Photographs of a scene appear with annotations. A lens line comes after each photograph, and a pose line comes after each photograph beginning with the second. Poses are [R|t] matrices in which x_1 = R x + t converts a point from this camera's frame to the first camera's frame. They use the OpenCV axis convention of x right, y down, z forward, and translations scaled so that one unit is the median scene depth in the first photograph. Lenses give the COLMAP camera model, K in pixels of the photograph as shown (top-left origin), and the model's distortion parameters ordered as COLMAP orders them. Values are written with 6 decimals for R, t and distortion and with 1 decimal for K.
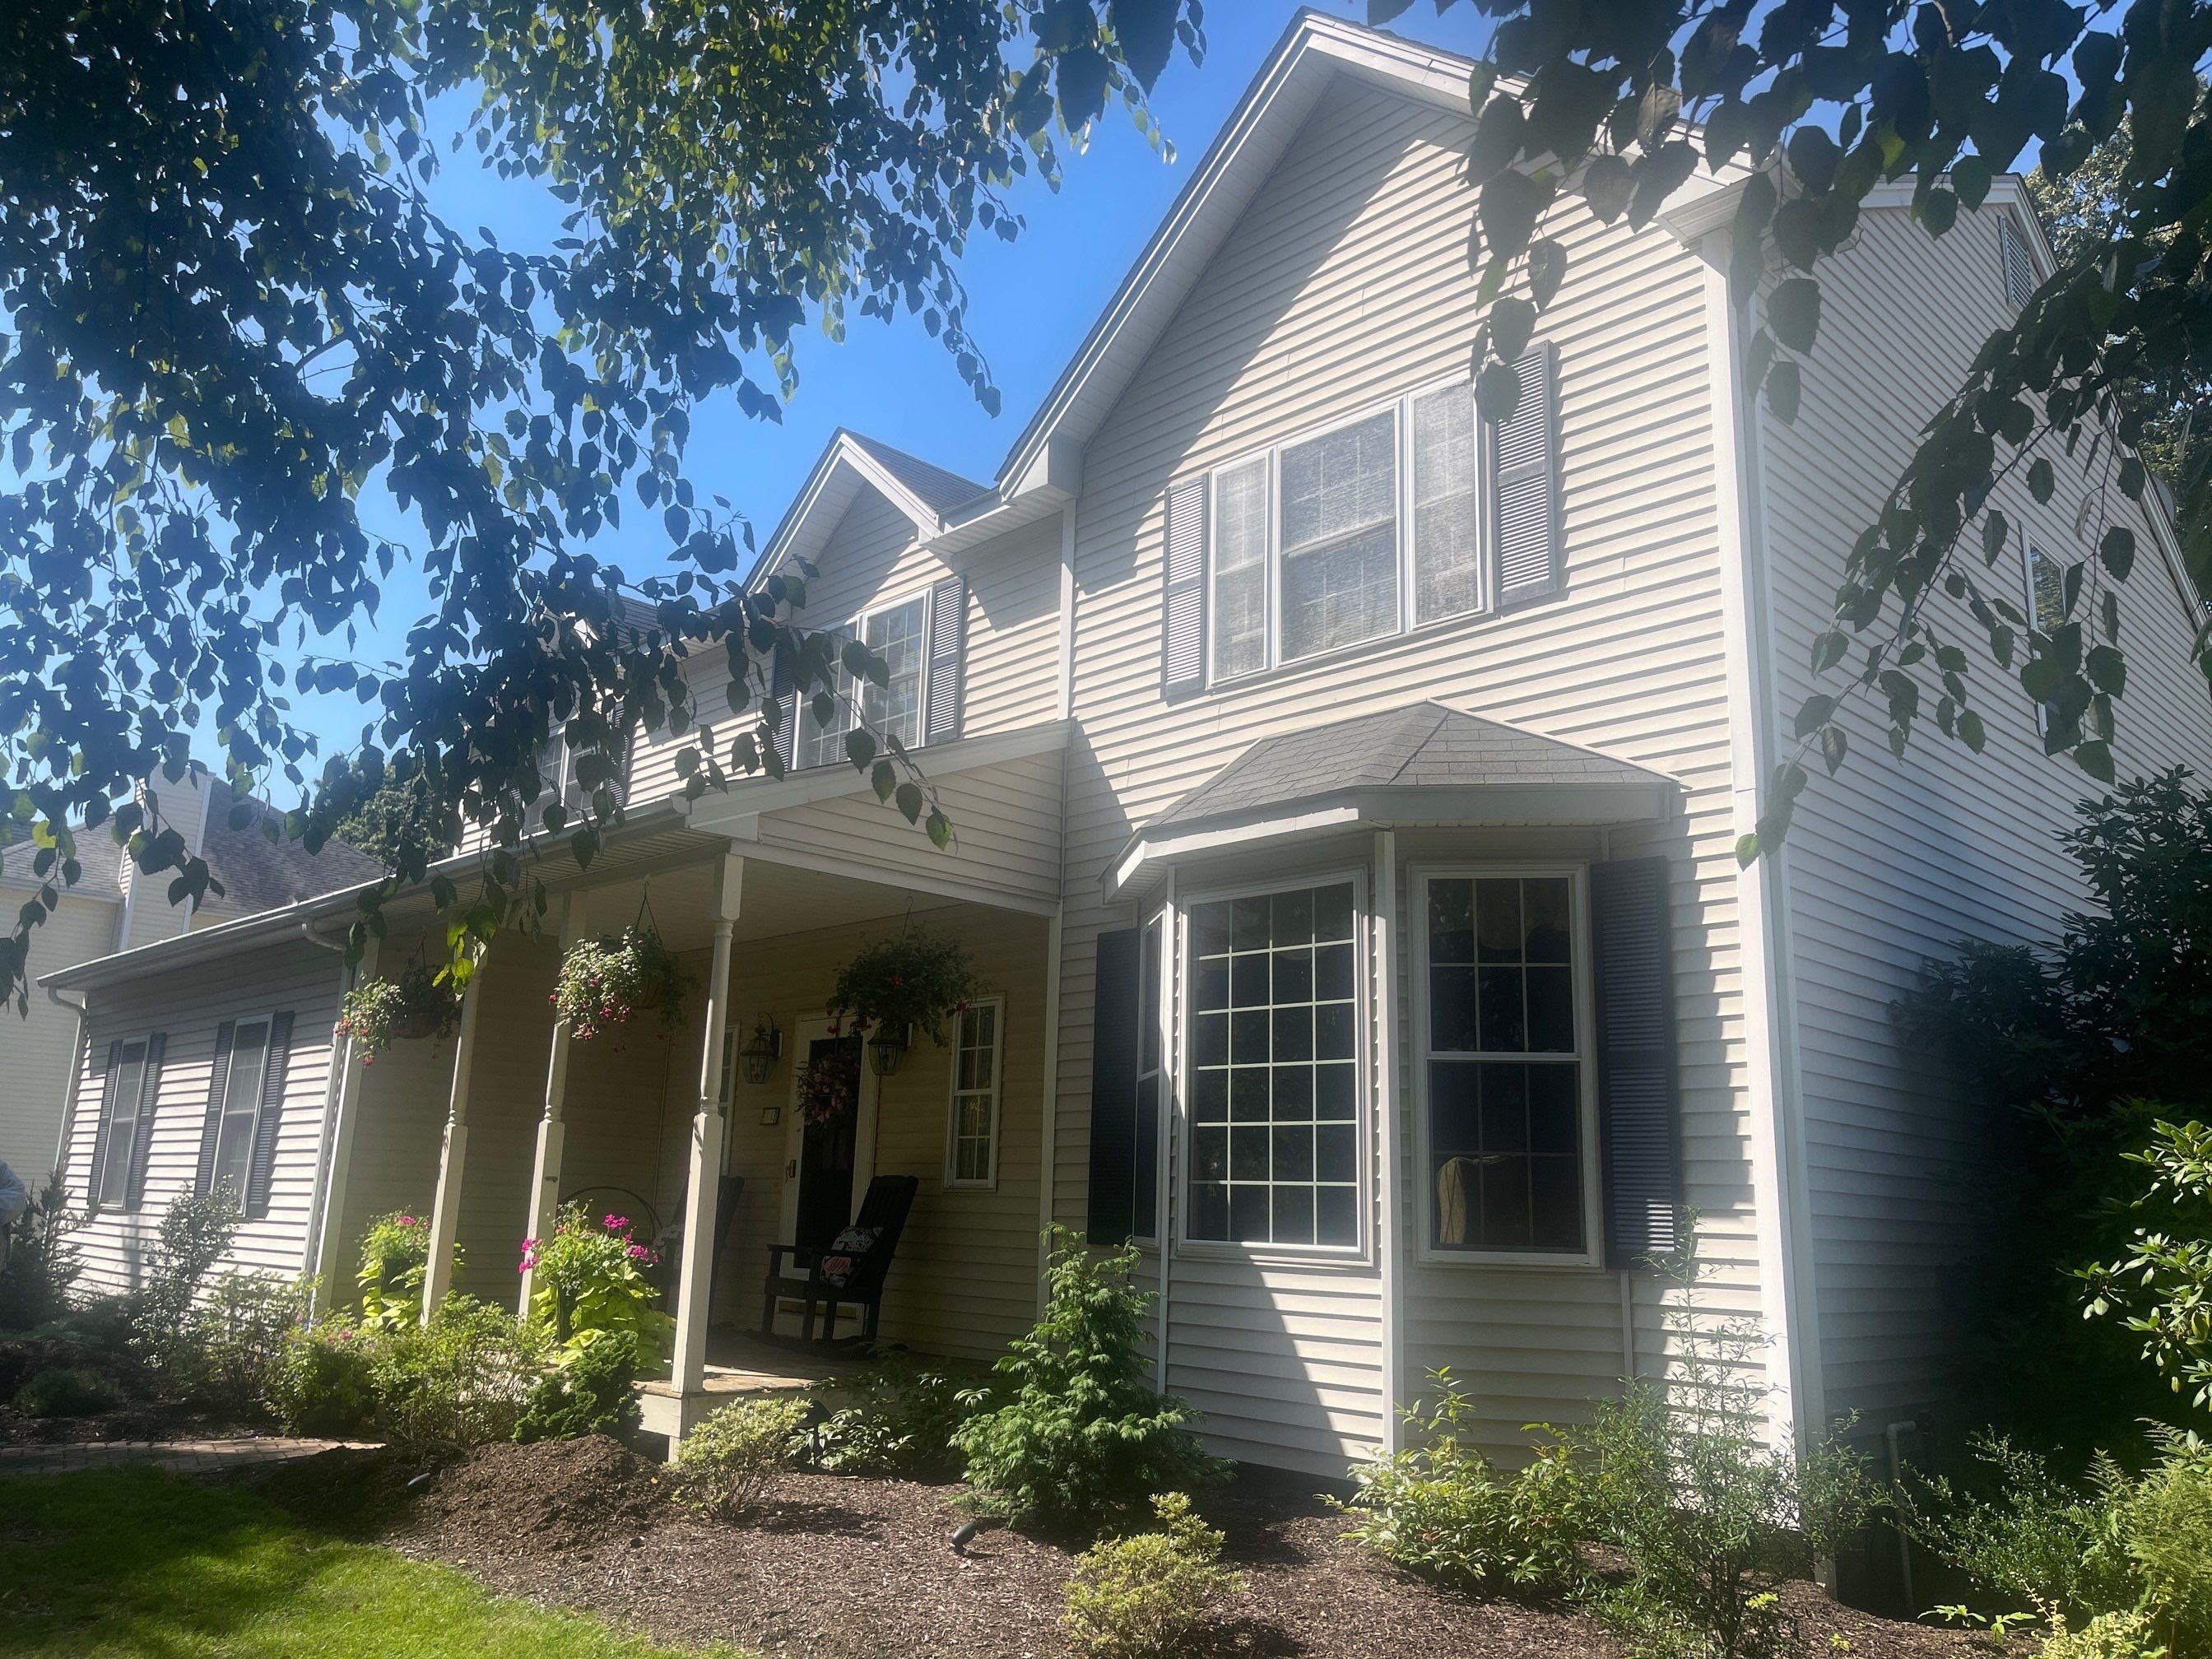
lens RADIAL K [[1682.8, 0, 1112.7], [0, 1682.8, 829.0], [0, 0, 1]] dist [0.053866, -0.066104]
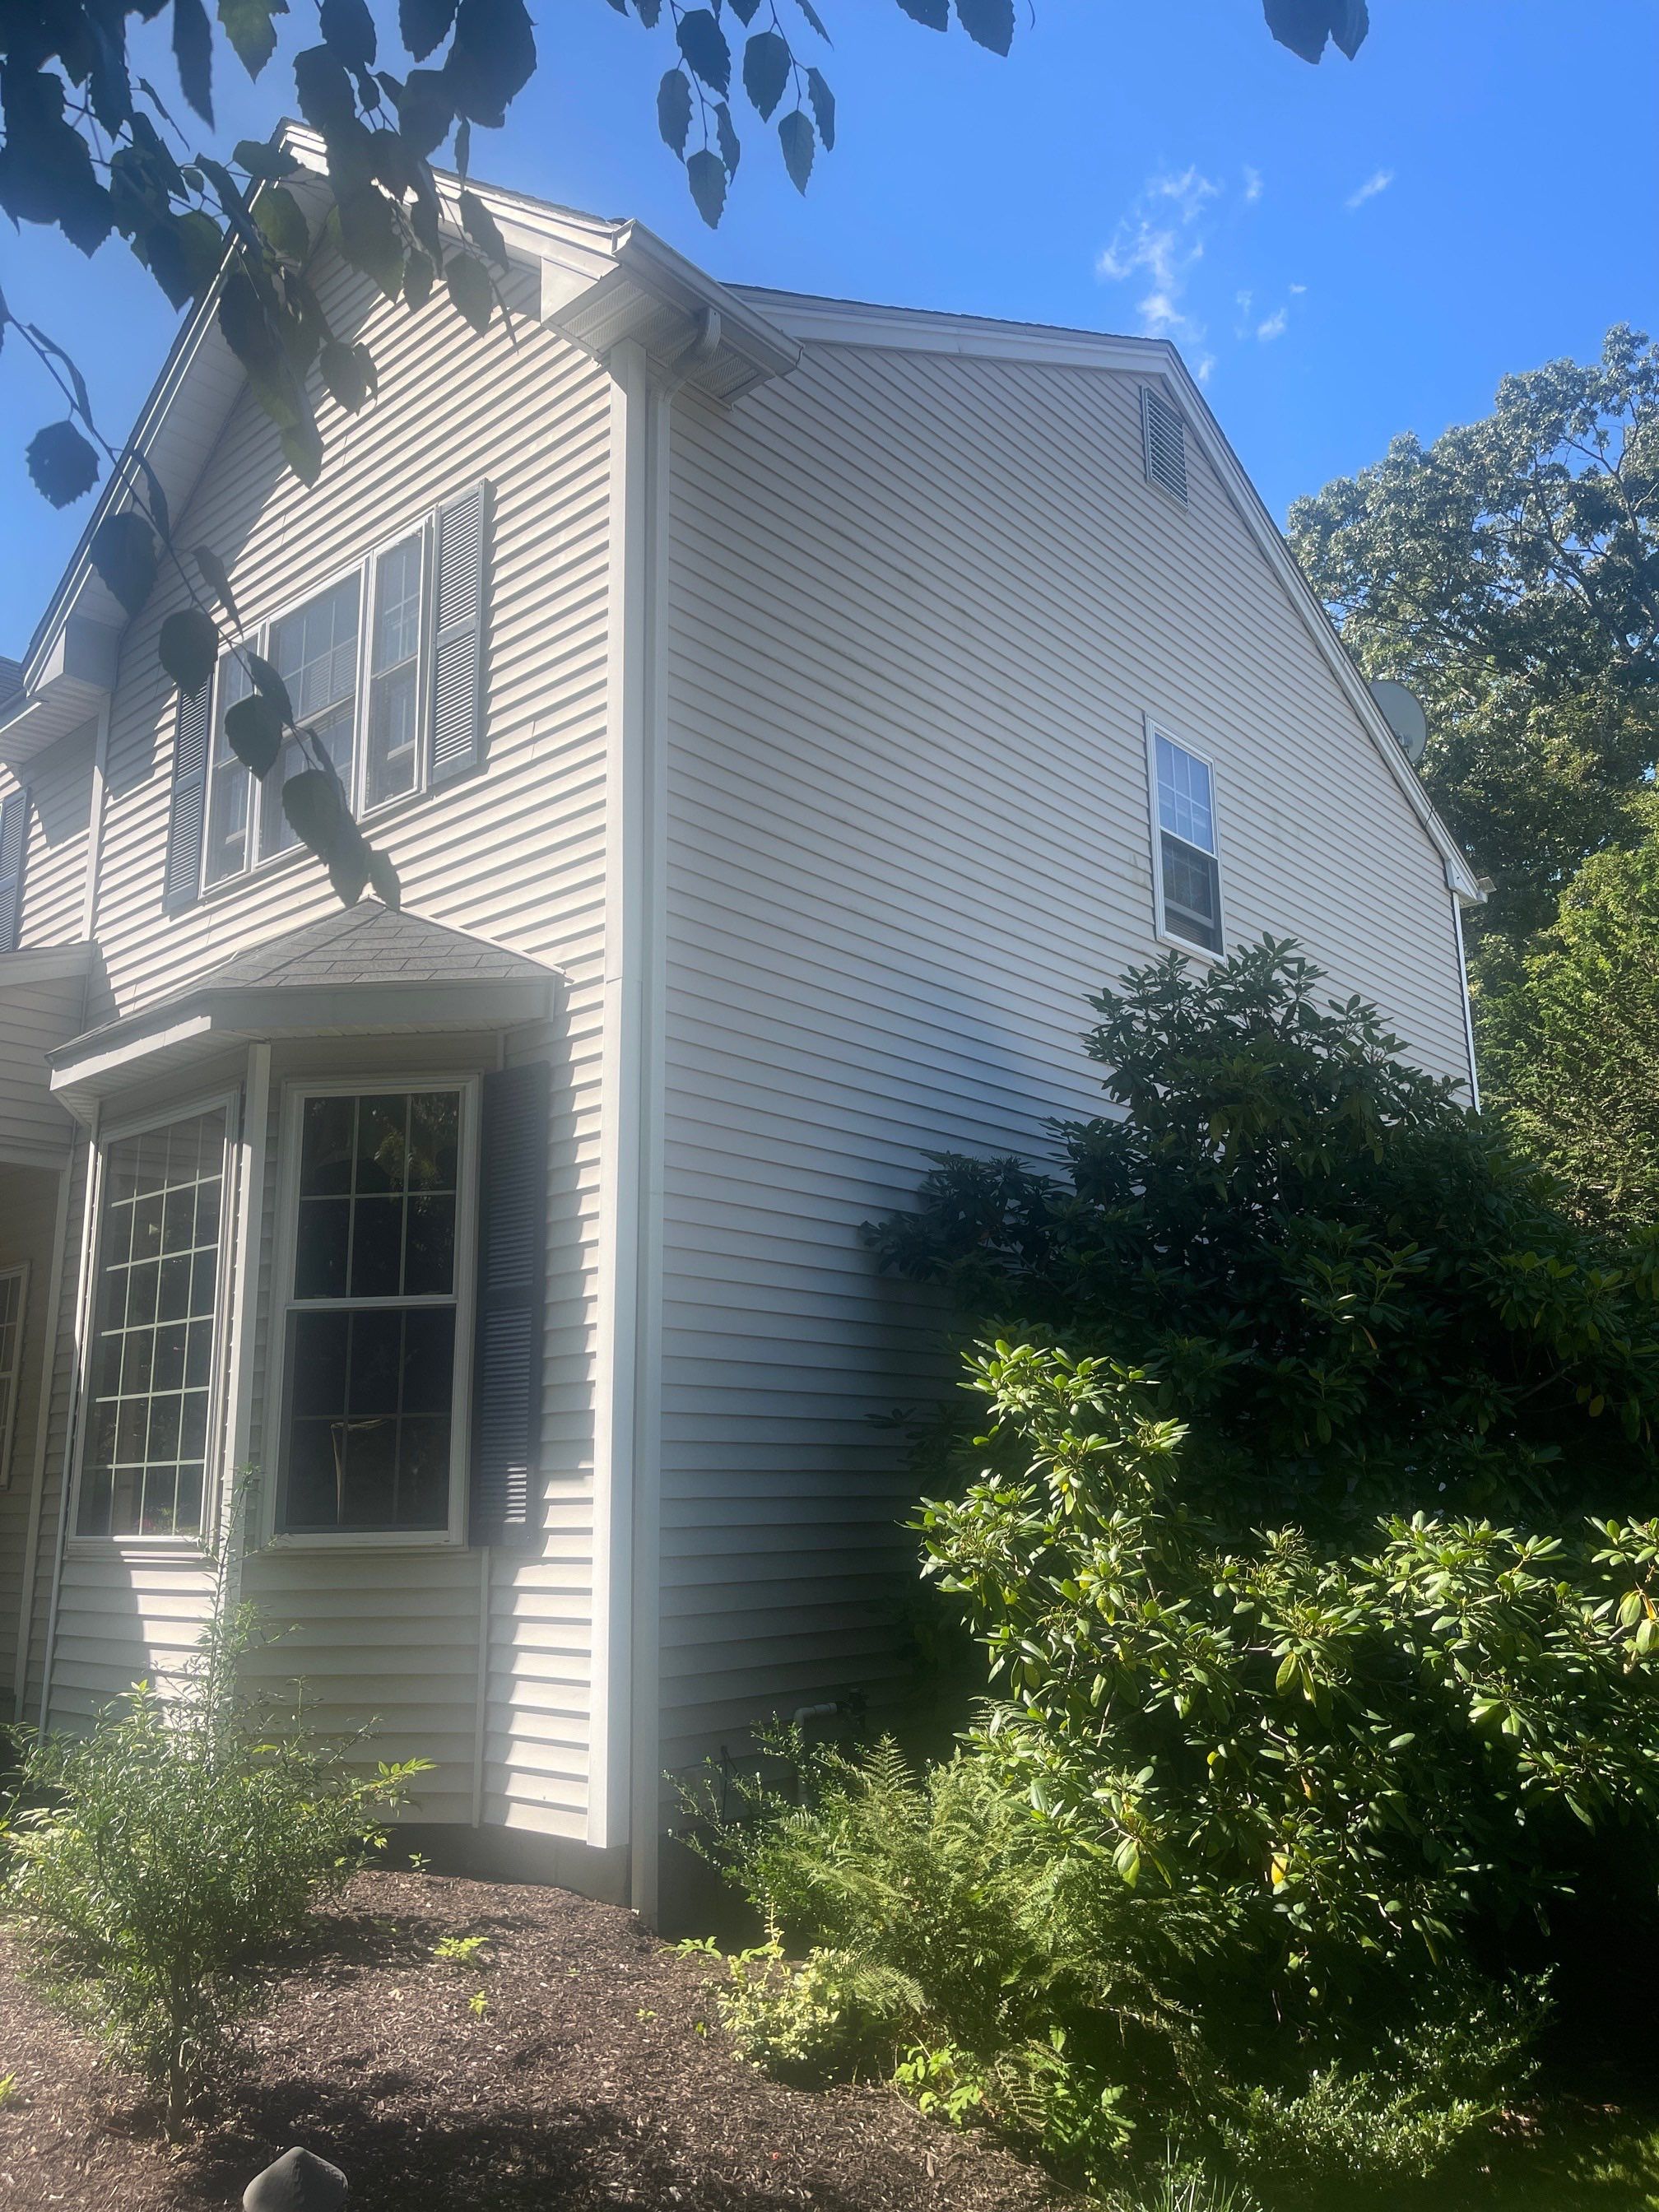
lens RADIAL K [[1682.8, 0, 819.7], [0, 1682.8, 1109.2], [0, 0, 1]] dist [0.053866, -0.066104]
pose [[0.996711, -0.027636, 0.076186, 0.379164], [0.027545, 0.999618, 0.002243, 0.040178], [-0.076219, -0.000137, 0.997091, 0.129575]]
